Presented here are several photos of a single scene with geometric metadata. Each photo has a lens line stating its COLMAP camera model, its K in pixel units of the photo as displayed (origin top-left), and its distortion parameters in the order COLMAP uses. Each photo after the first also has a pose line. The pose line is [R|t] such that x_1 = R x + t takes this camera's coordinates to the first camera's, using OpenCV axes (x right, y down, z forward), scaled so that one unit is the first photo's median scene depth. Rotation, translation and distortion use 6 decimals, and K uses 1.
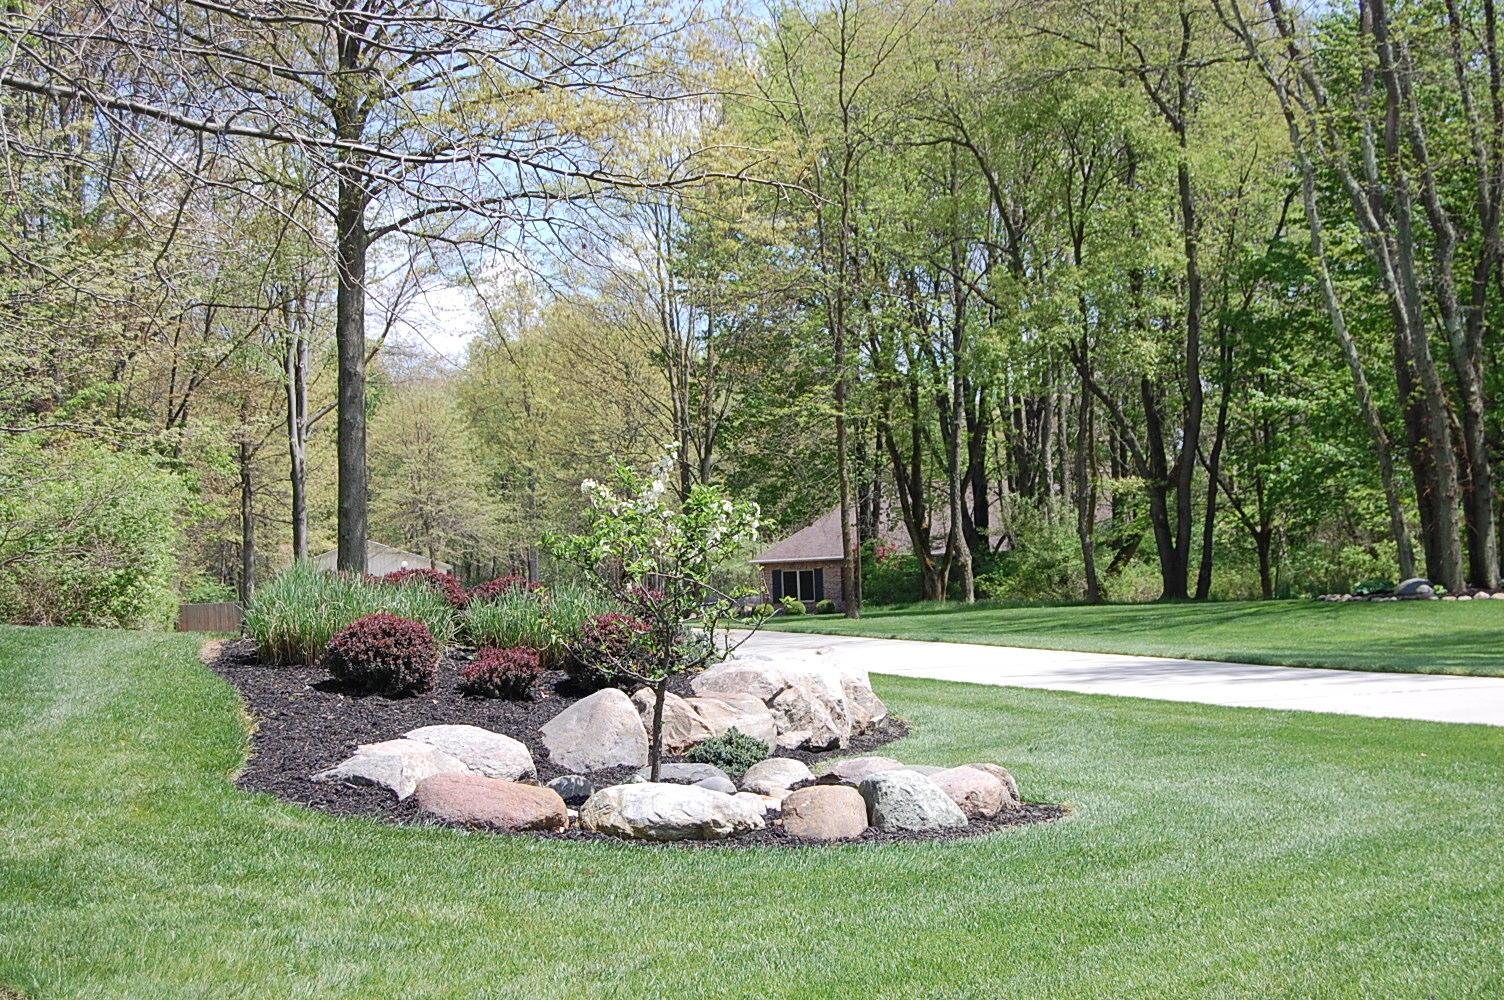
lens RADIAL K [[2905.9, 0, 751.3], [0, 2905.9, 502.7], [0, 0, 1]] dist [-0.027952, 0.000000]
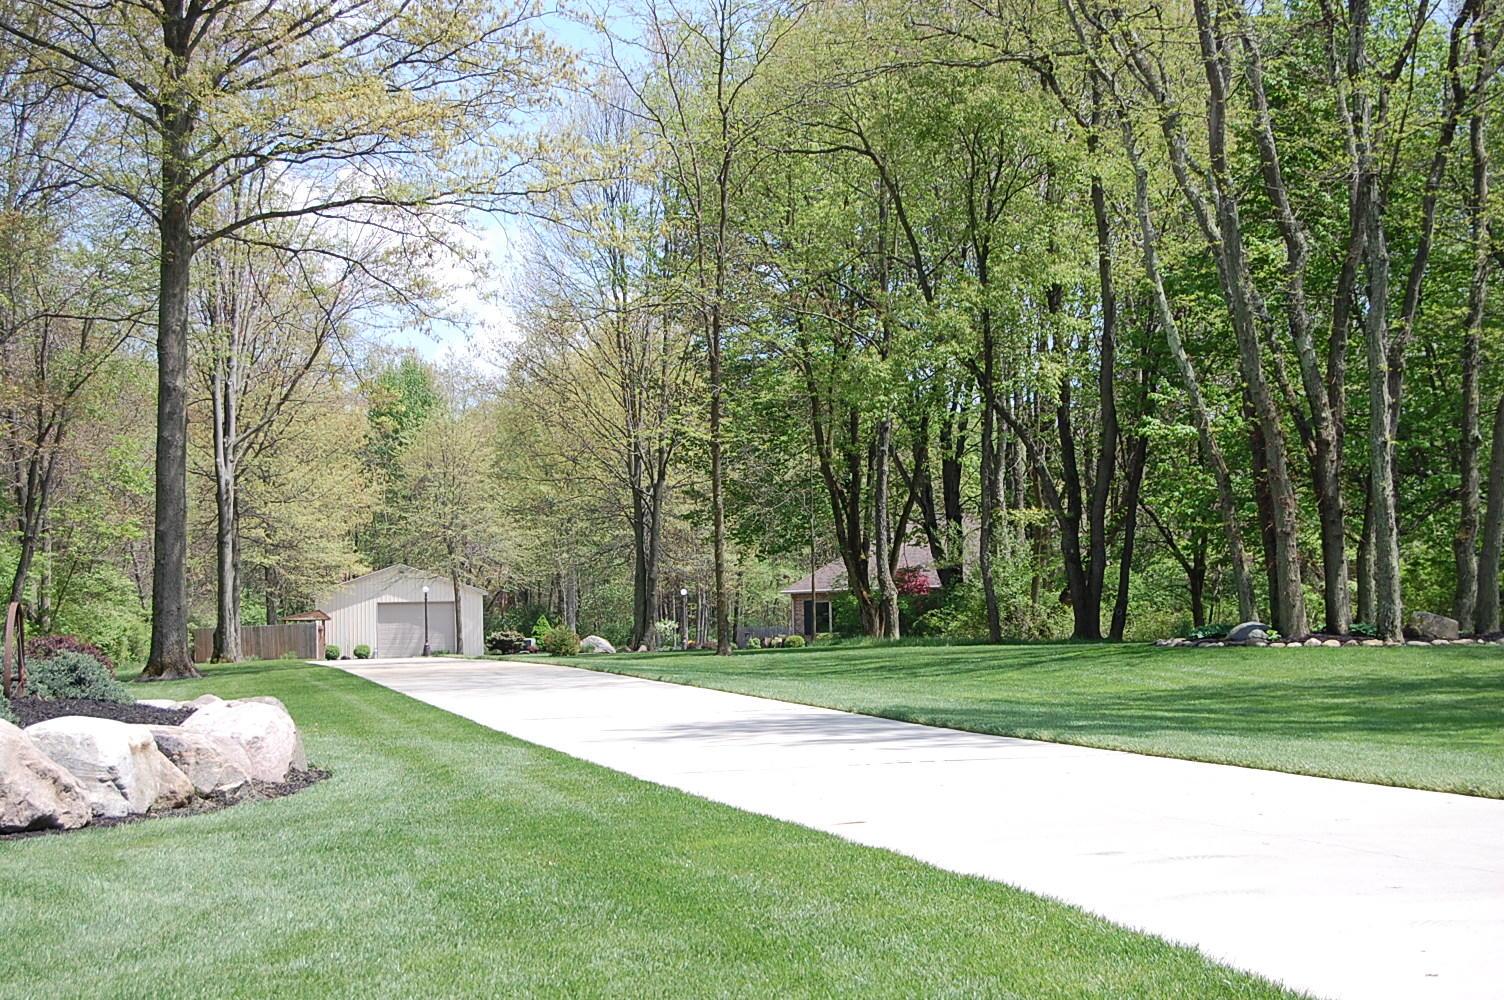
lens RADIAL K [[2905.9, 0, 752.7], [0, 2905.9, 498.5], [0, 0, 1]] dist [-0.027952, 0.000000]
pose [[0.998819, 0.011361, -0.047249, 0.088680], [-0.011886, 0.999871, -0.010833, -0.000663], [0.047120, 0.011382, 0.998824, 0.064037]]
